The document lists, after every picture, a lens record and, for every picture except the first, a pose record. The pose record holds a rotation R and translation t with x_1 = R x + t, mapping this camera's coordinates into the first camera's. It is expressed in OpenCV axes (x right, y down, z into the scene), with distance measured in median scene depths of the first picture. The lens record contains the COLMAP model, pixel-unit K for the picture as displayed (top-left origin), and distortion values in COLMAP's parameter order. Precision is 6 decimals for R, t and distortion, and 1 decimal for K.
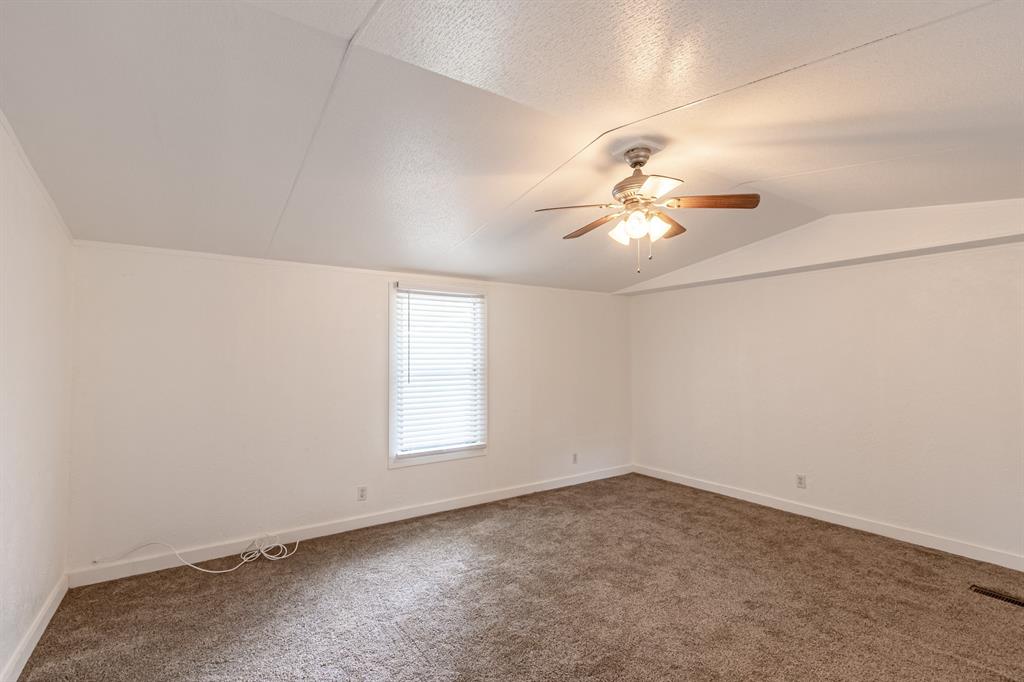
lens RADIAL K [[465.7, 0, 499.4], [0, 465.7, 344.0], [0, 0, 1]] dist [0.000878, -0.001003]
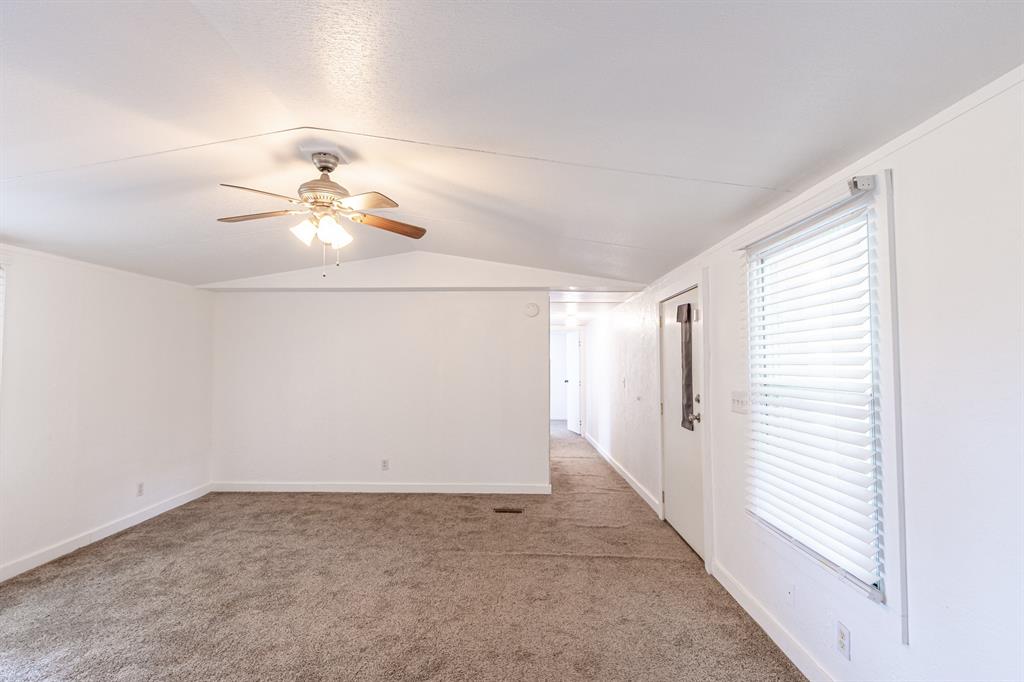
lens RADIAL K [[465.7, 0, 499.4], [0, 465.7, 344.0], [0, 0, 1]] dist [0.000878, -0.001003]
pose [[0.577384, 0.031859, 0.815851, -0.207605], [-0.024148, 0.999468, -0.021940, 0.003149], [-0.816115, -0.007033, 0.577846, 0.078094]]
